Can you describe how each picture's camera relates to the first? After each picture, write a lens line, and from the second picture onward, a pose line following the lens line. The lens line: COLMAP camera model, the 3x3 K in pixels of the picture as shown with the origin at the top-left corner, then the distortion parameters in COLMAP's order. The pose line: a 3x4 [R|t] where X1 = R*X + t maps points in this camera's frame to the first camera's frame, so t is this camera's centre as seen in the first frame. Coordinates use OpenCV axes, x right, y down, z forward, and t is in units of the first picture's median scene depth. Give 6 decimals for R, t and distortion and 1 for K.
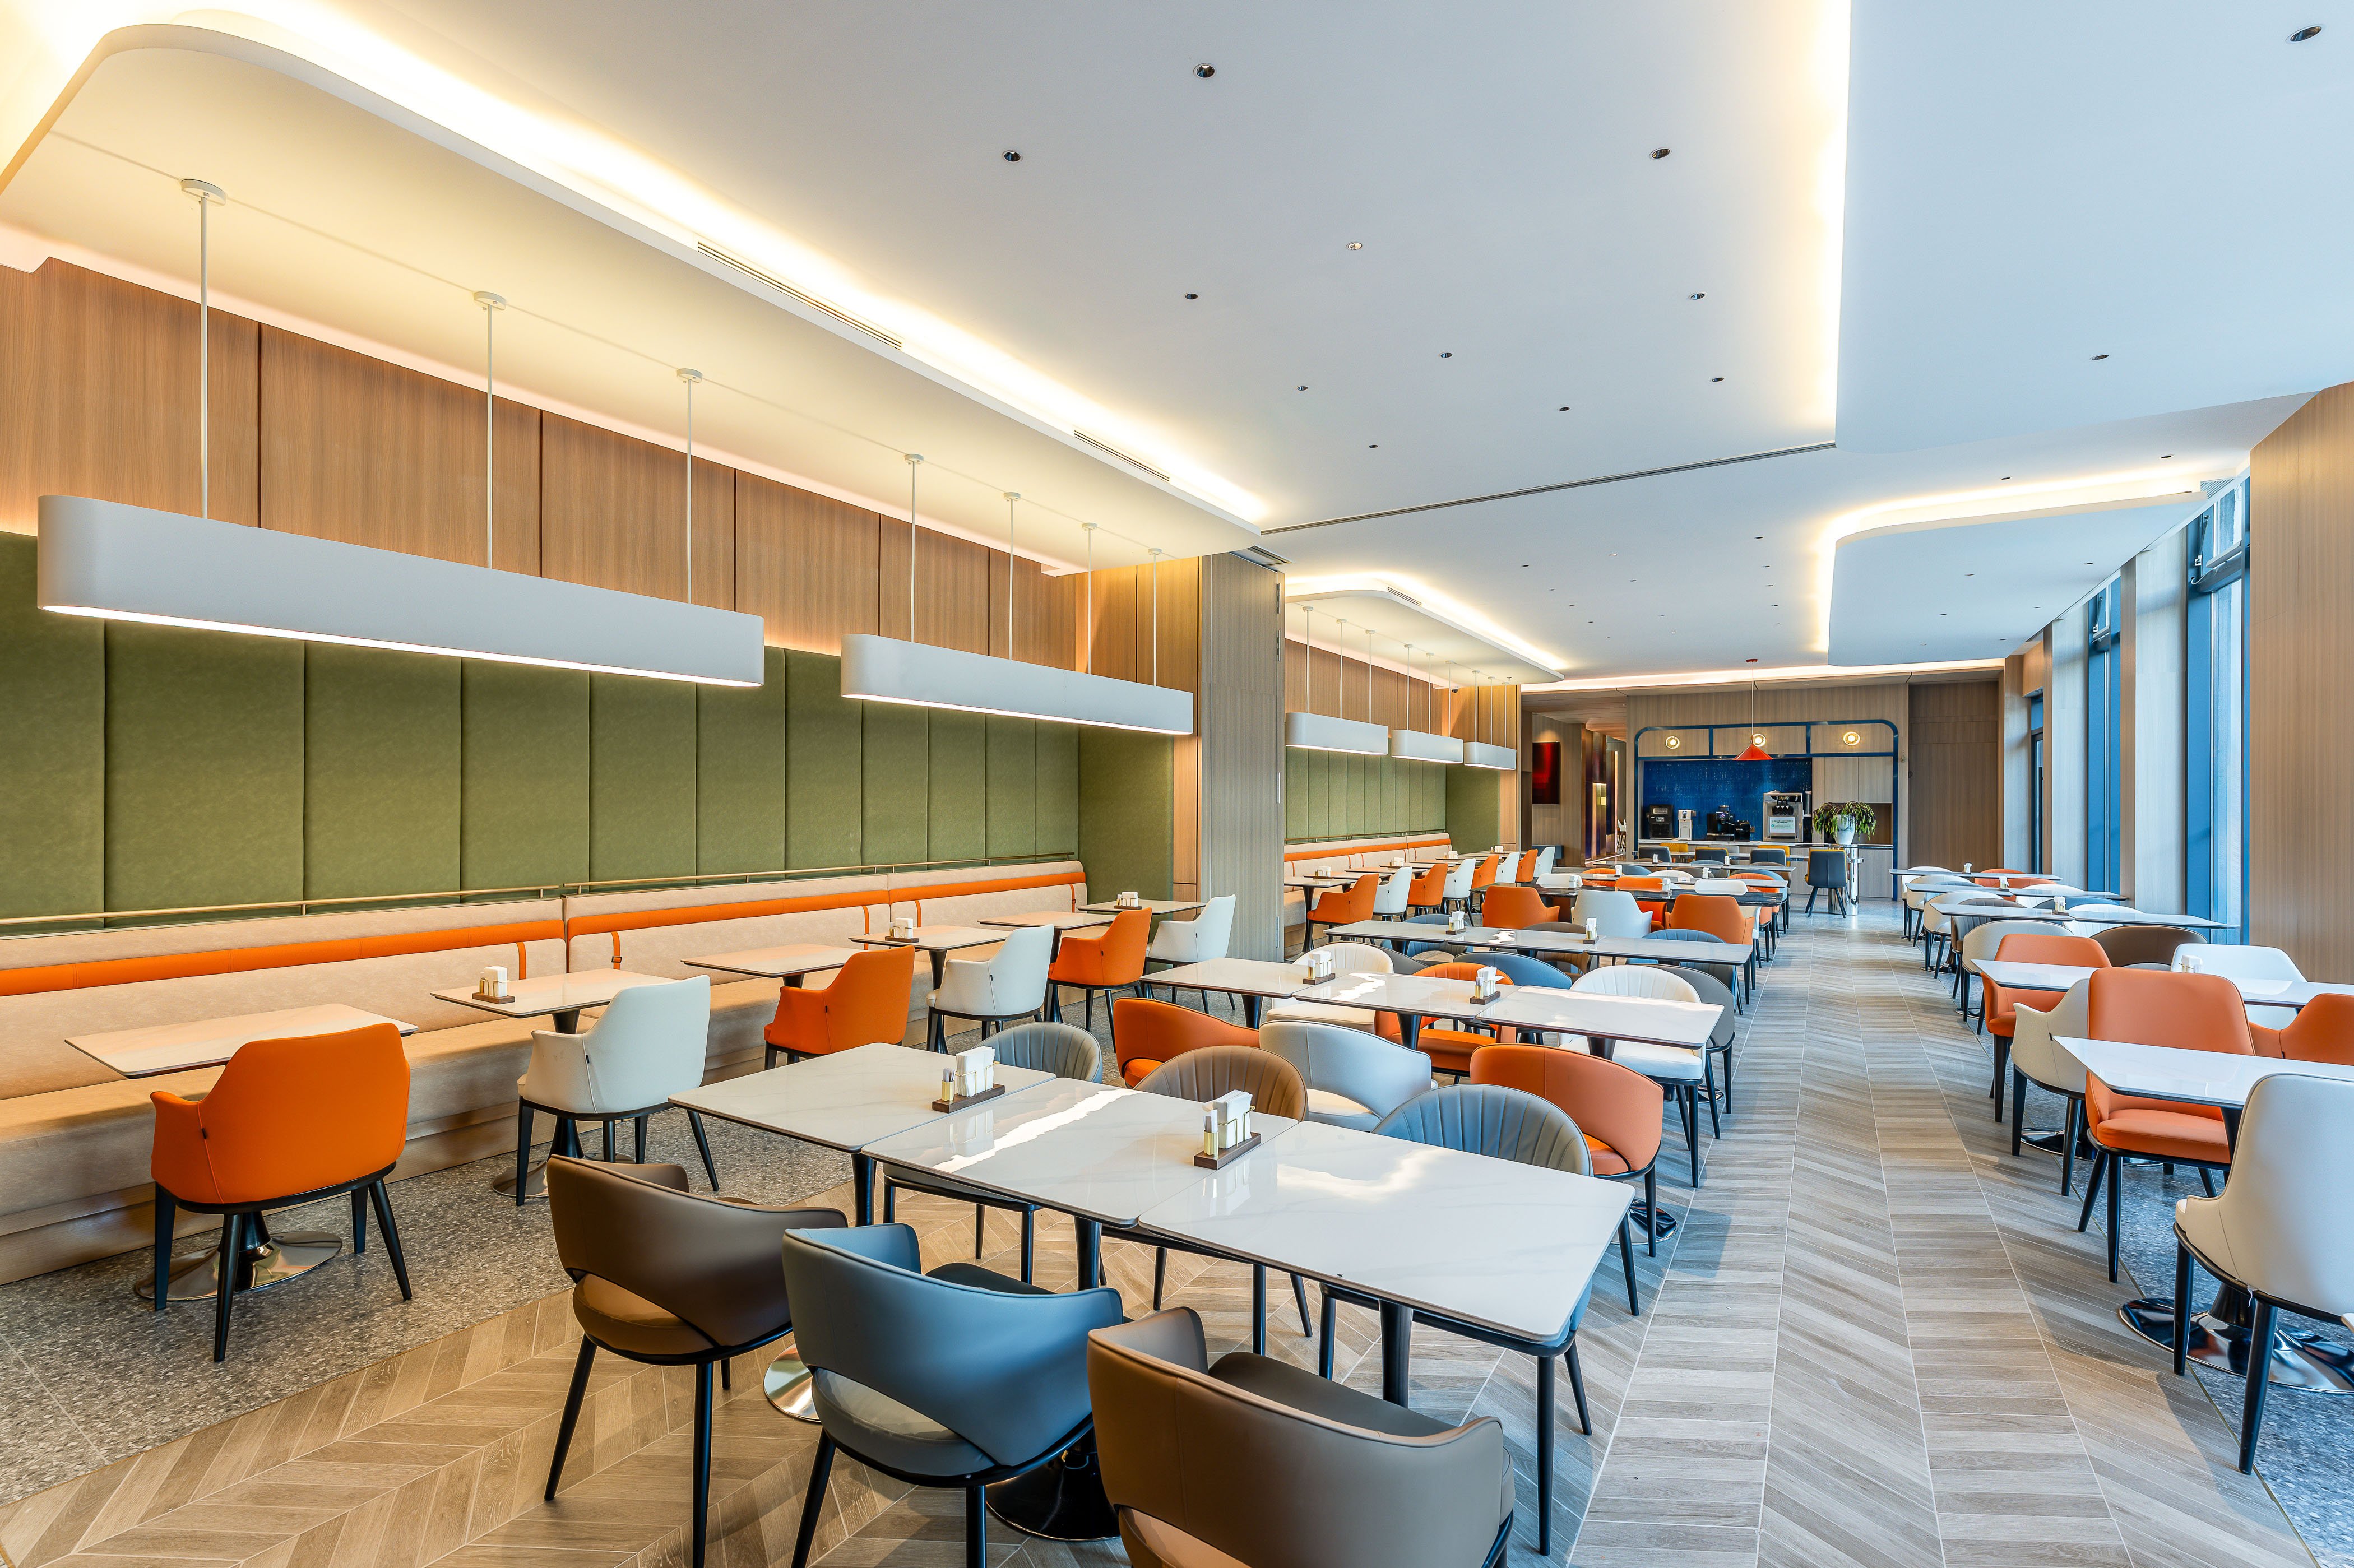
lens RADIAL K [[1073.0, 0, 1174.1], [0, 1073.0, 787.6], [0, 0, 1]] dist [0.002081, 0.000305]
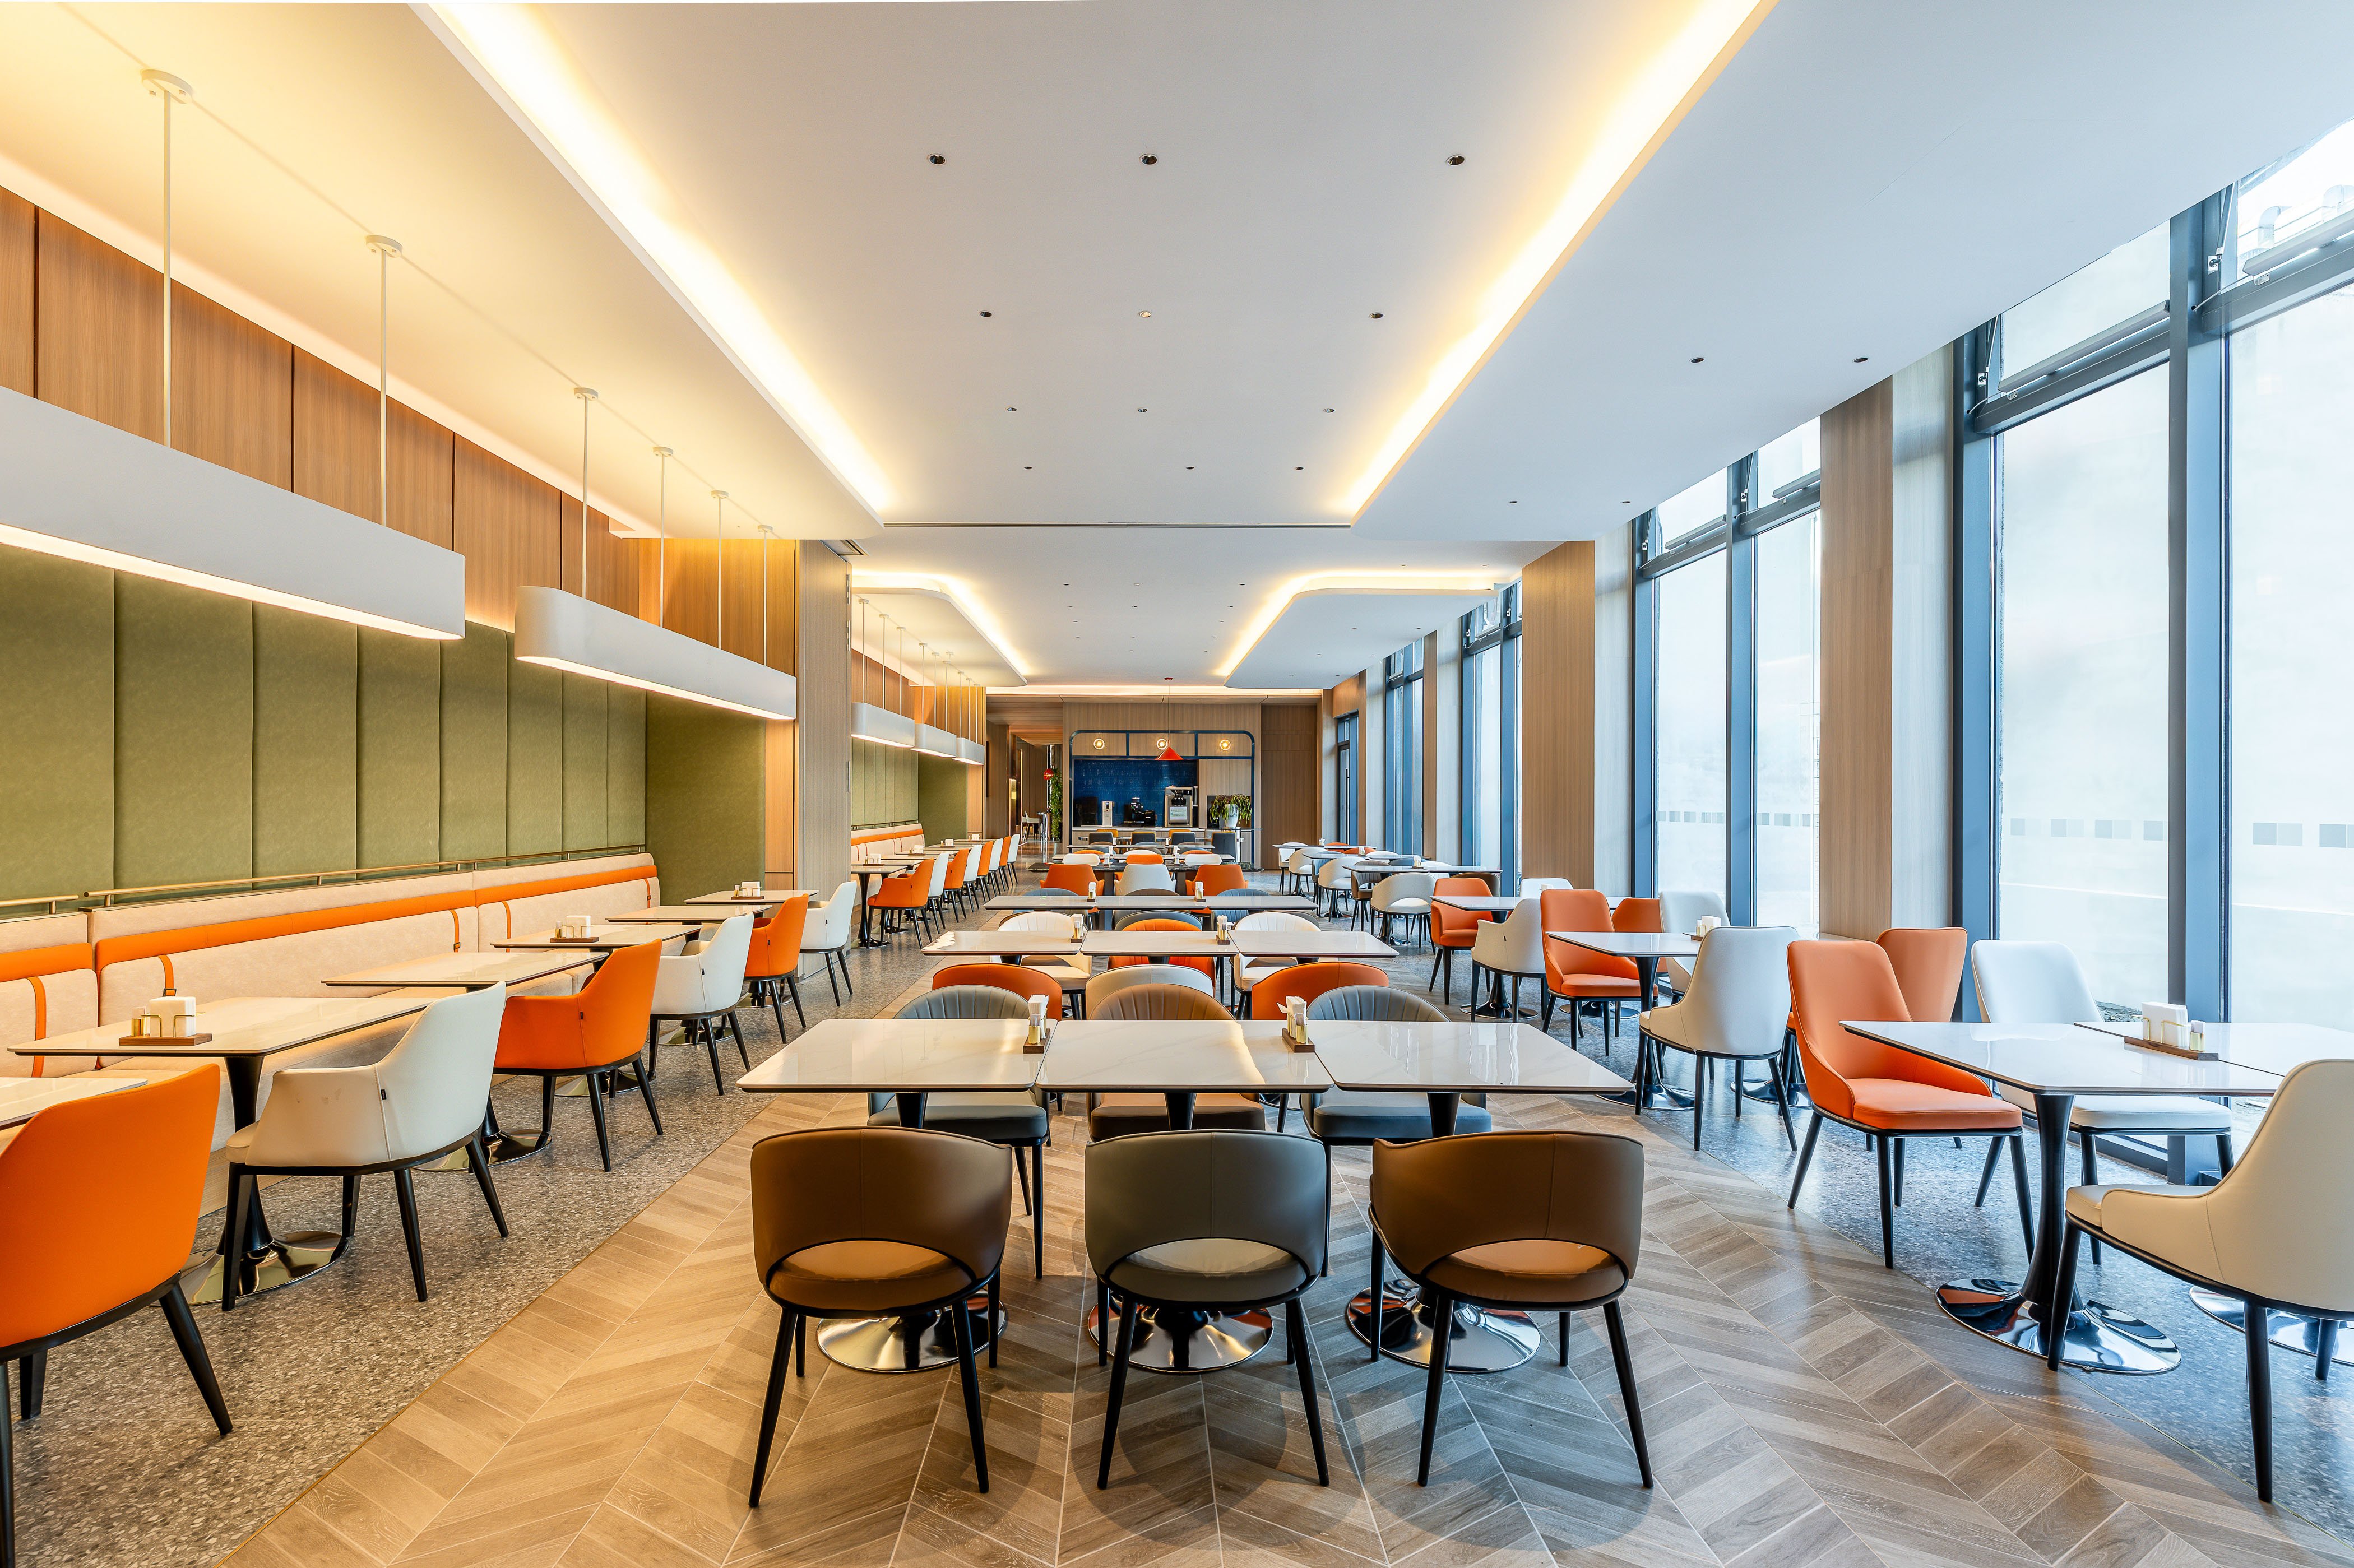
lens RADIAL K [[1022.3, 0, 1224.9], [0, 1022.3, 789.7], [0, 0, 1]] dist [-0.000707, -0.000218]
pose [[0.823043, 0.003098, 0.567970, -0.183109], [-0.006718, 0.999968, 0.004280, 0.007386], [-0.567939, -0.007338, 0.823038, 0.007013]]
